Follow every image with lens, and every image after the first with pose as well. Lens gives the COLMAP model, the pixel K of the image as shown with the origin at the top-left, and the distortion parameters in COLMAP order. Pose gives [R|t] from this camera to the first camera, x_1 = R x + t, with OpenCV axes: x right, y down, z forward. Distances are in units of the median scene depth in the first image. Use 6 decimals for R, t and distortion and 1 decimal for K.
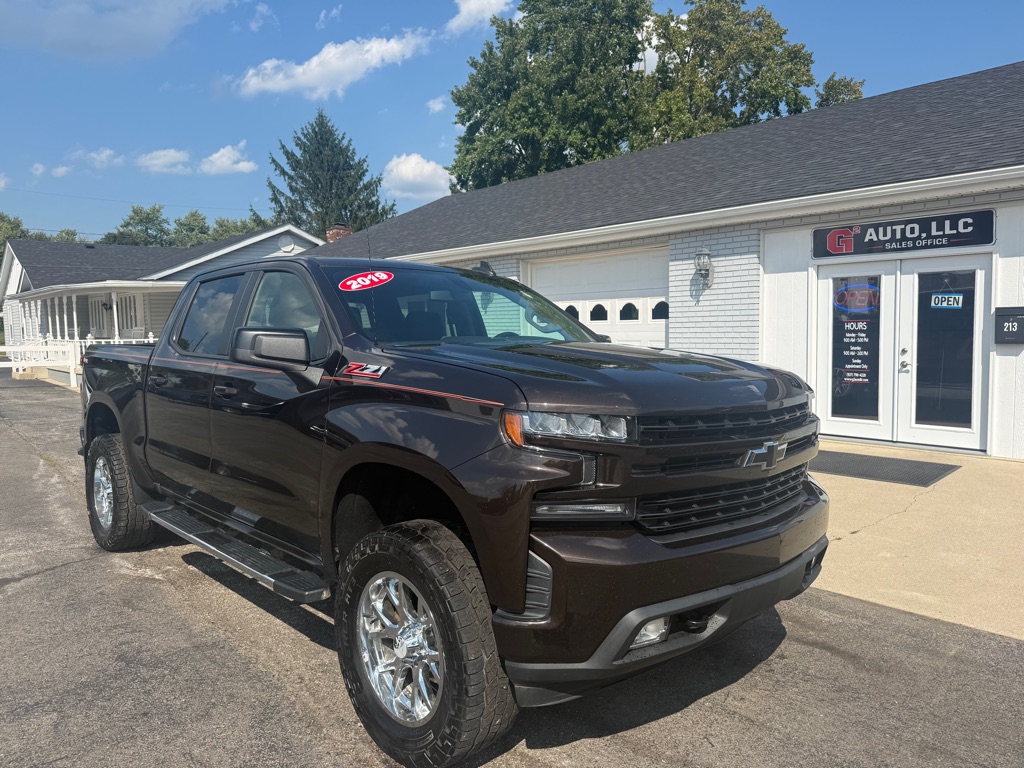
lens RADIAL K [[748.9, 0, 515.6], [0, 748.9, 374.0], [0, 0, 1]] dist [0.003555, -0.009186]
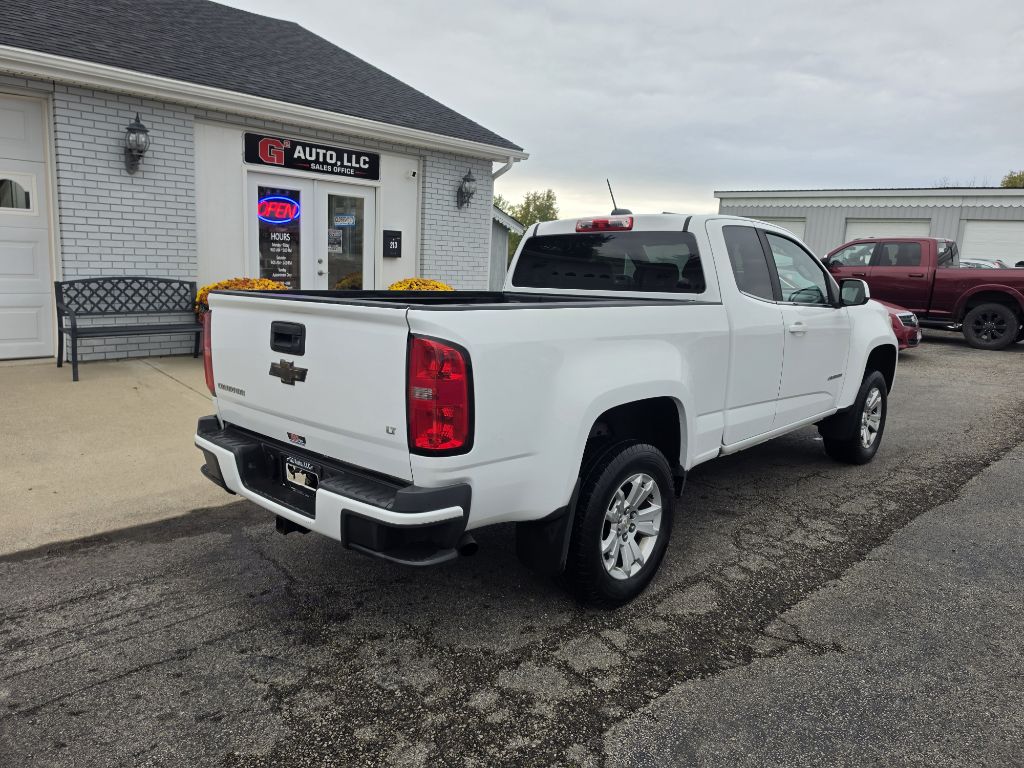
lens RADIAL K [[756.6, 0, 512.3], [0, 756.6, 383.8], [0, 0, 1]] dist [0.042867, -0.006831]
pose [[-0.095968, -0.148946, 0.984177, -0.667335], [0.023639, 0.988121, 0.151848, -0.013827], [-0.995104, 0.037838, -0.091307, 0.774442]]
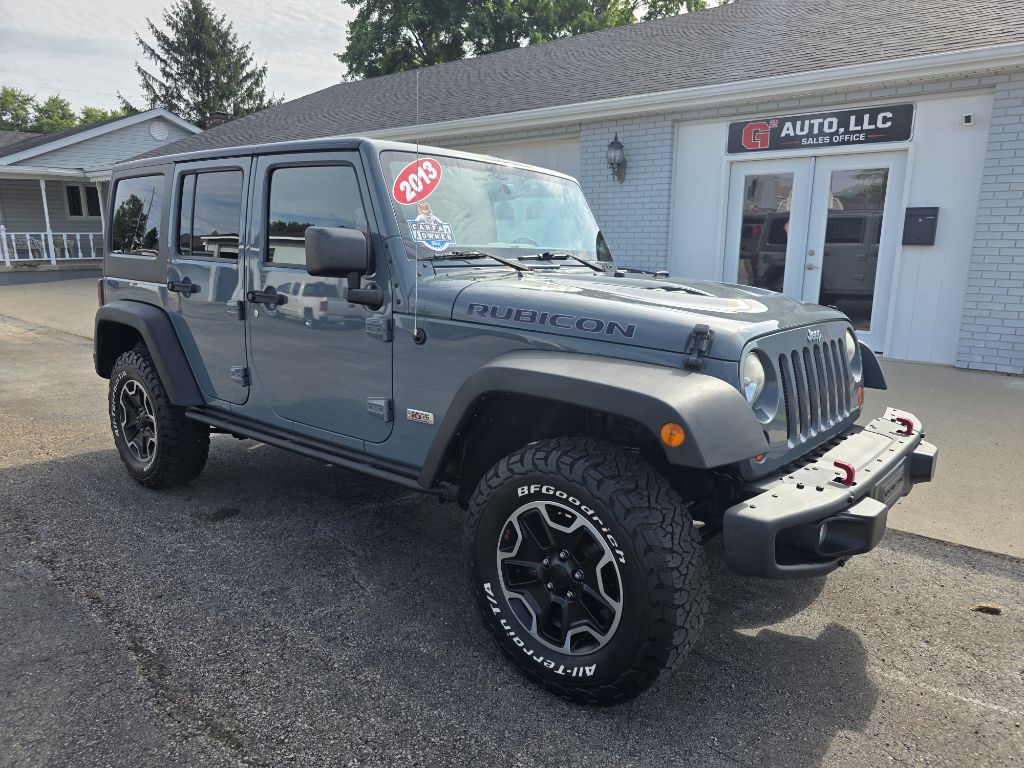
lens RADIAL K [[715.9, 0, 521.6], [0, 715.9, 396.6], [0, 0, 1]] dist [0.008222, 0.000262]
pose [[0.989082, -0.009045, 0.147090, -0.001767], [-0.013725, 0.988123, 0.153052, 0.016264], [-0.146727, -0.153400, 0.977210, 0.094723]]
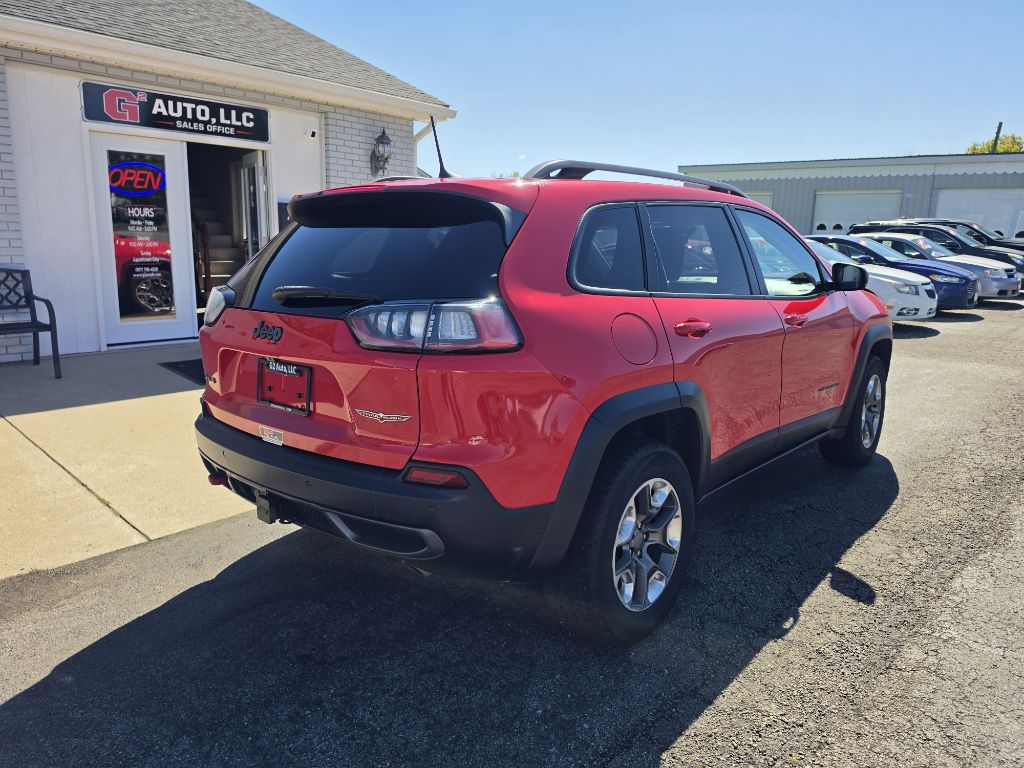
lens RADIAL K [[761.2, 0, 512.5], [0, 761.2, 400.6], [0, 0, 1]] dist [-0.001081, -0.008793]
pose [[-0.134406, -0.191544, 0.972238, -0.496336], [0.040334, 0.979270, 0.198505, -0.007803], [-0.990105, 0.065895, -0.123894, 0.694182]]
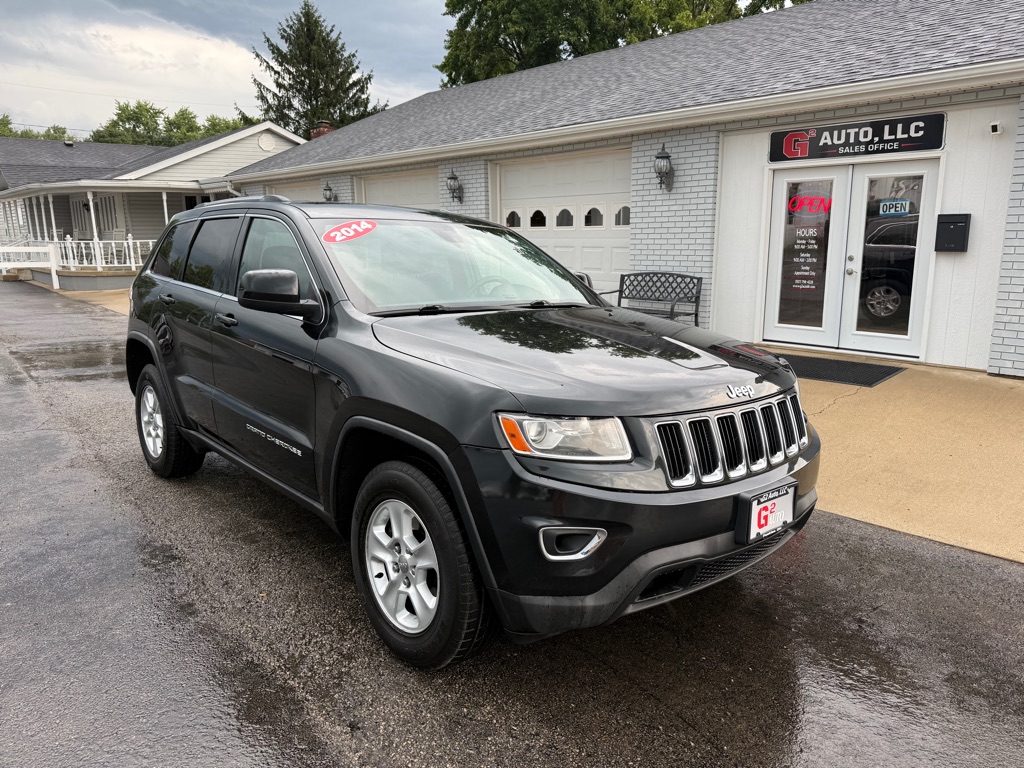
lens RADIAL K [[748.4, 0, 515.2], [0, 748.4, 387.1], [0, 0, 1]] dist [-0.002677, -0.003232]
pose [[0.999921, 0.012552, -0.000669, 0.067904], [-0.012341, 0.990447, 0.137342, 0.007801], [0.002387, -0.137323, 0.990523, -0.018784]]
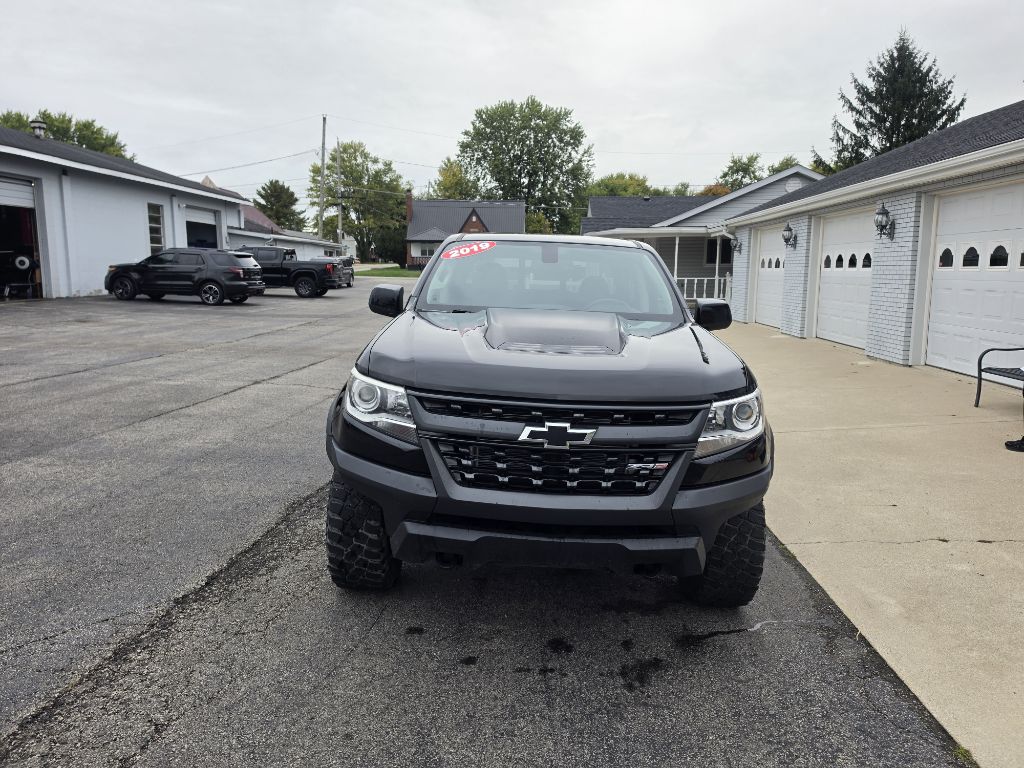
lens RADIAL K [[729.7, 0, 516.3], [0, 729.7, 386.9], [0, 0, 1]] dist [0.025803, -0.031957]
pose [[0.724080, 0.124338, -0.678416, 0.400263], [-0.060074, 0.991248, 0.117555, 0.000116], [0.687095, -0.044365, 0.725212, 0.052405]]
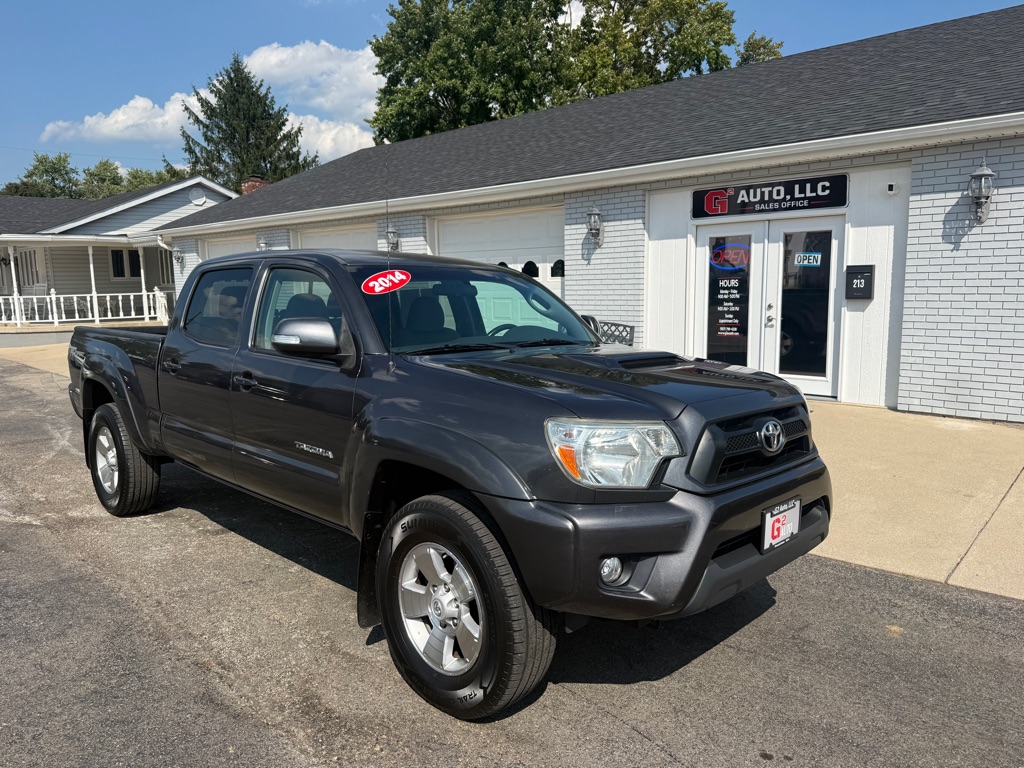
lens RADIAL K [[746.3, 0, 517.0], [0, 746.3, 385.4], [0, 0, 1]] dist [0.023854, -0.039580]
pose [[0.996135, -0.009018, 0.087373, 0.057397], [0.002846, 0.997508, 0.070501, 0.005631], [-0.087791, -0.069980, 0.993678, -0.044468]]
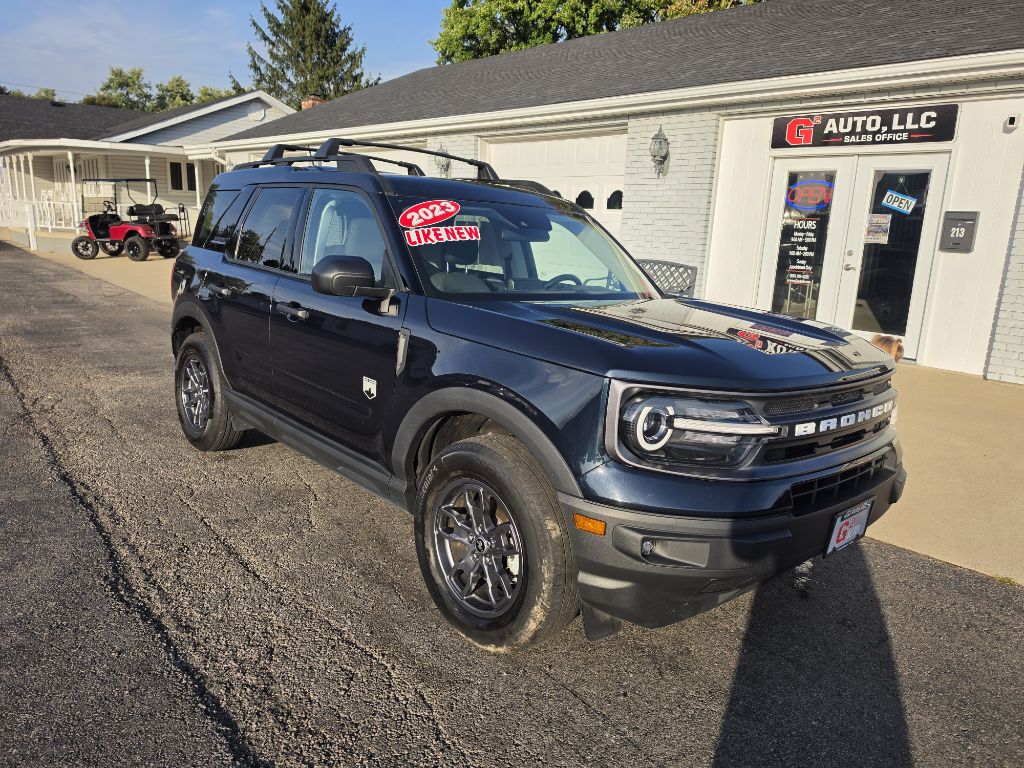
lens RADIAL K [[737.6, 0, 509.2], [0, 737.6, 389.1], [0, 0, 1]] dist [-0.003333, -0.002870]
pose [[0.998247, 0.057086, 0.015634, 0.072200], [-0.058858, 0.985281, 0.160492, 0.014311], [-0.006242, -0.161131, 0.986913, 0.035240]]
